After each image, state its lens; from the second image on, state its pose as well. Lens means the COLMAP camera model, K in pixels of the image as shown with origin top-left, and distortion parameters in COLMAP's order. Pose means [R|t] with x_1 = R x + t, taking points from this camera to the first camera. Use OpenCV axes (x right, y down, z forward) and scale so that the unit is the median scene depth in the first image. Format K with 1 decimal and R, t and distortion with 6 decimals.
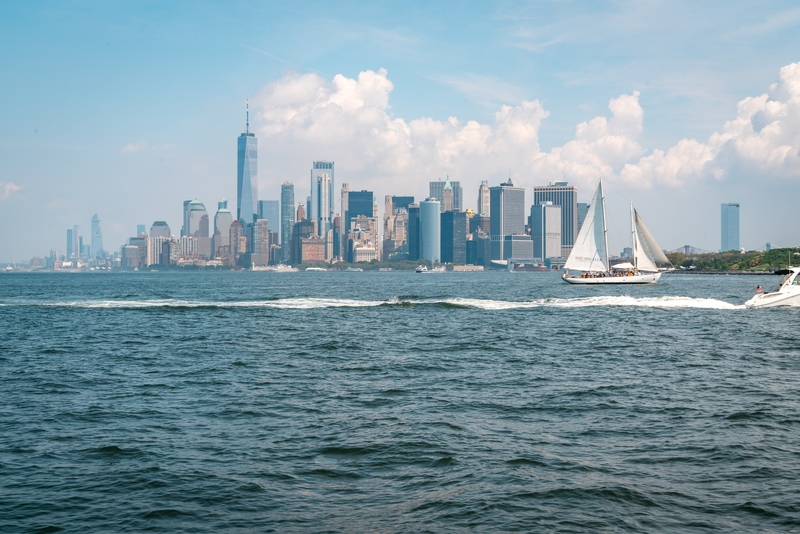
lens RADIAL K [[1237.5, 0, 399.7], [0, 1237.5, 267.1], [0, 0, 1]] dist [0.054422, 0.000000]
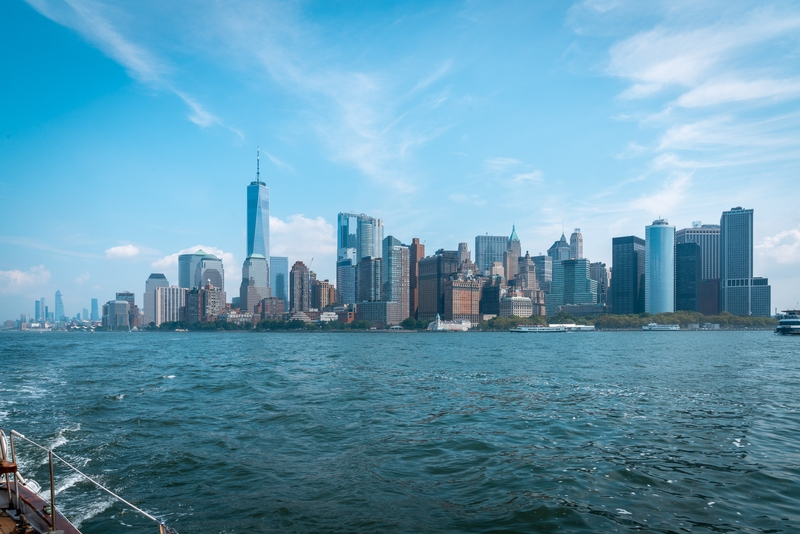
lens RADIAL K [[581.6, 0, 420.6], [0, 581.6, 324.2], [0, 0, 1]] dist [-0.008442, 0.005440]
pose [[0.948017, 0.000626, 0.318218, -0.105282], [0.001380, 0.999981, -0.006080, 0.000857], [-0.318215, 0.006203, 0.947998, 0.395586]]
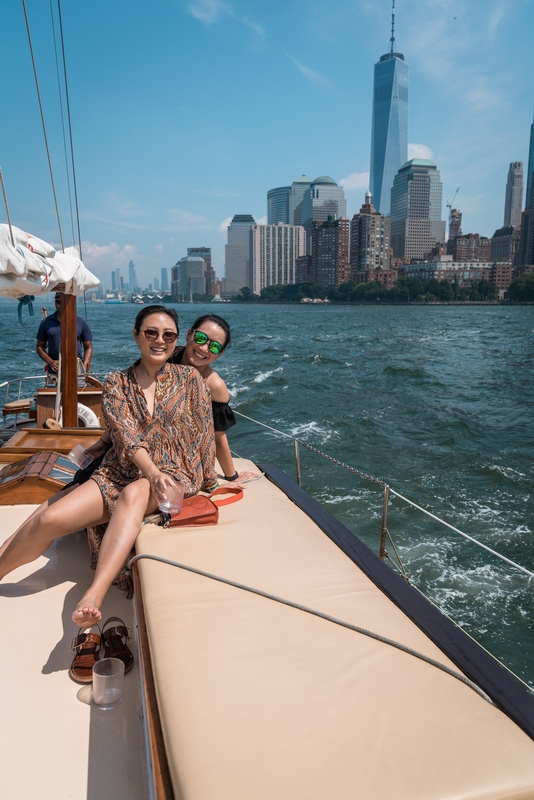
lens RADIAL K [[606.8, 0, 267.1], [0, 606.8, 408.3], [0, 0, 1]] dist [0.013061, 0.008040]
pose [[0.999684, 0.006894, -0.024169, -0.124230], [-0.002548, 0.984491, 0.175416, 0.001519], [0.025004, -0.175299, 0.984198, 0.501605]]
